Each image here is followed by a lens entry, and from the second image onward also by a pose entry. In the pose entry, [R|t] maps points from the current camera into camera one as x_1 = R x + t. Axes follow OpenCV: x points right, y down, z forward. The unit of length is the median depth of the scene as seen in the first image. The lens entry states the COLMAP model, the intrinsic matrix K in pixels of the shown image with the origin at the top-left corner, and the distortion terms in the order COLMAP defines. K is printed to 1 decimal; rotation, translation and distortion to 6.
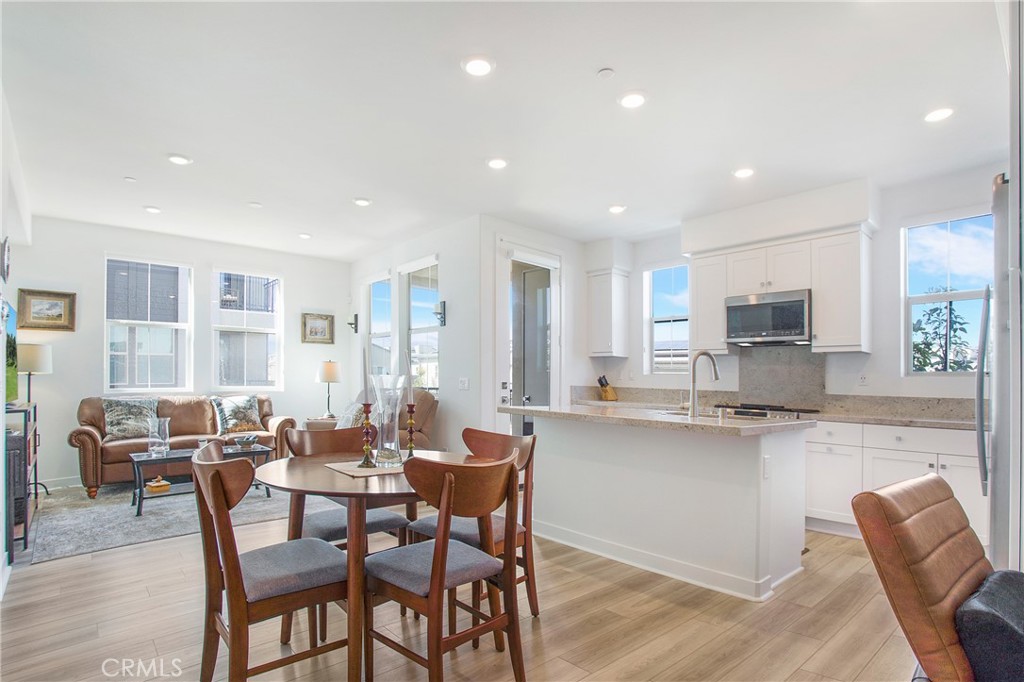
lens RADIAL K [[537.7, 0, 494.6], [0, 537.7, 385.3], [0, 0, 1]] dist [0.016050, -0.017853]
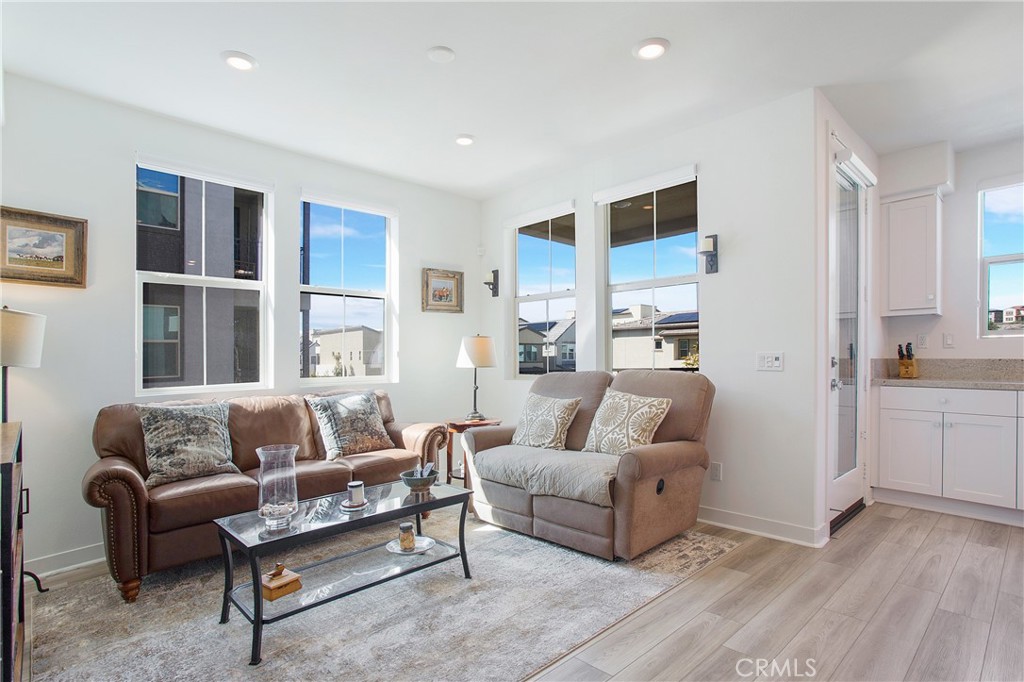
lens RADIAL K [[537.7, 0, 518.1], [0, 537.7, 357.0], [0, 0, 1]] dist [0.016050, -0.017853]
pose [[0.997432, -0.018837, 0.069091, -0.367969], [0.020139, 0.999632, -0.018194, -0.008807], [-0.068723, 0.019538, 0.997444, 0.409305]]
